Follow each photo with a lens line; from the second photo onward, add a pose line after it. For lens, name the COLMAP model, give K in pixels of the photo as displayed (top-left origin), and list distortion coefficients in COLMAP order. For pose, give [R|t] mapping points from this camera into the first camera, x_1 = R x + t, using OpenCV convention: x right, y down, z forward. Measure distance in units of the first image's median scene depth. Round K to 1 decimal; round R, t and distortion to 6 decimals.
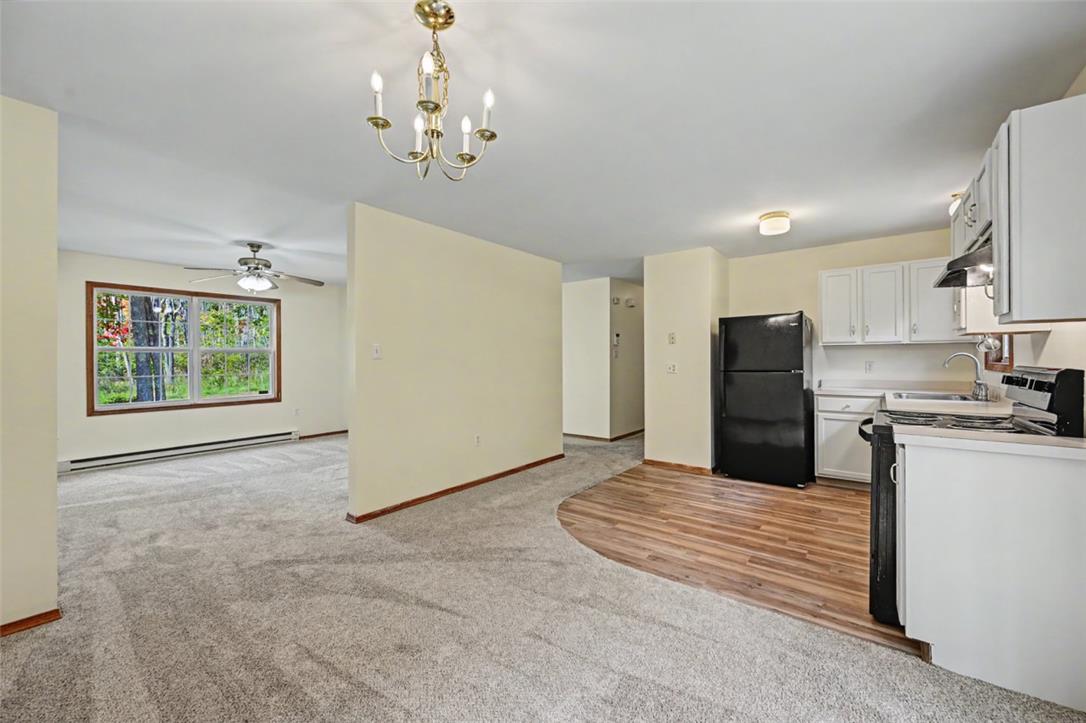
lens RADIAL K [[429.5, 0, 546.7], [0, 429.5, 357.9], [0, 0, 1]] dist [-0.002422, -0.000344]
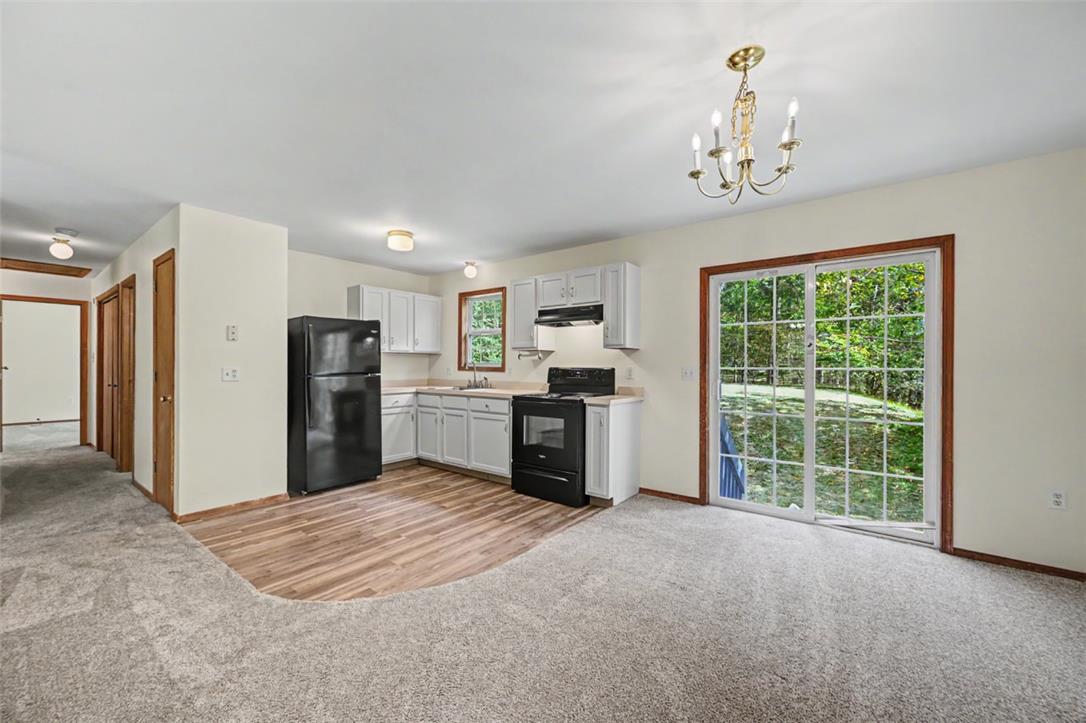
lens RADIAL K [[430.2, 0, 541.7], [0, 430.2, 365.6], [0, 0, 1]] dist [0.000563, -0.000186]
pose [[0.003563, 0.004837, 0.999982, -0.650677], [-0.006021, 0.999970, -0.004815, 0.014741], [-0.999976, -0.006004, 0.003592, 0.707359]]
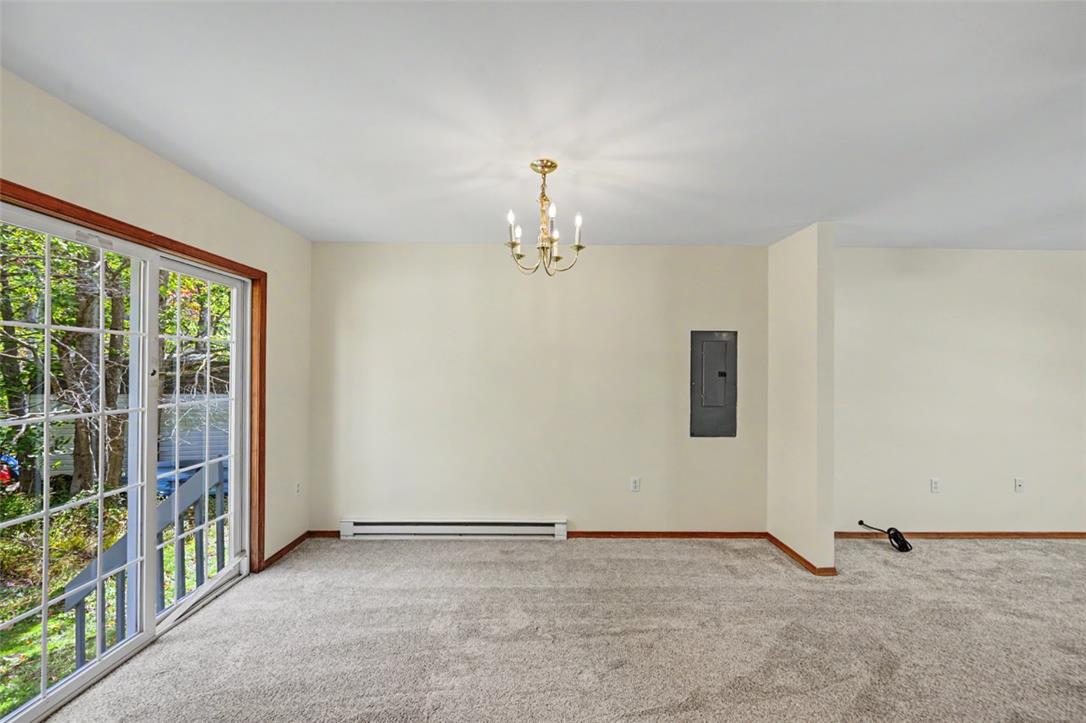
lens RADIAL K [[430.2, 0, 541.7], [0, 430.2, 365.6], [0, 0, 1]] dist [0.000563, -0.000186]
pose [[-0.781159, -0.003426, -0.624322, 0.299387], [-0.002314, 0.999994, -0.002593, -0.053266], [0.624328, -0.000581, -0.781162, 0.980389]]
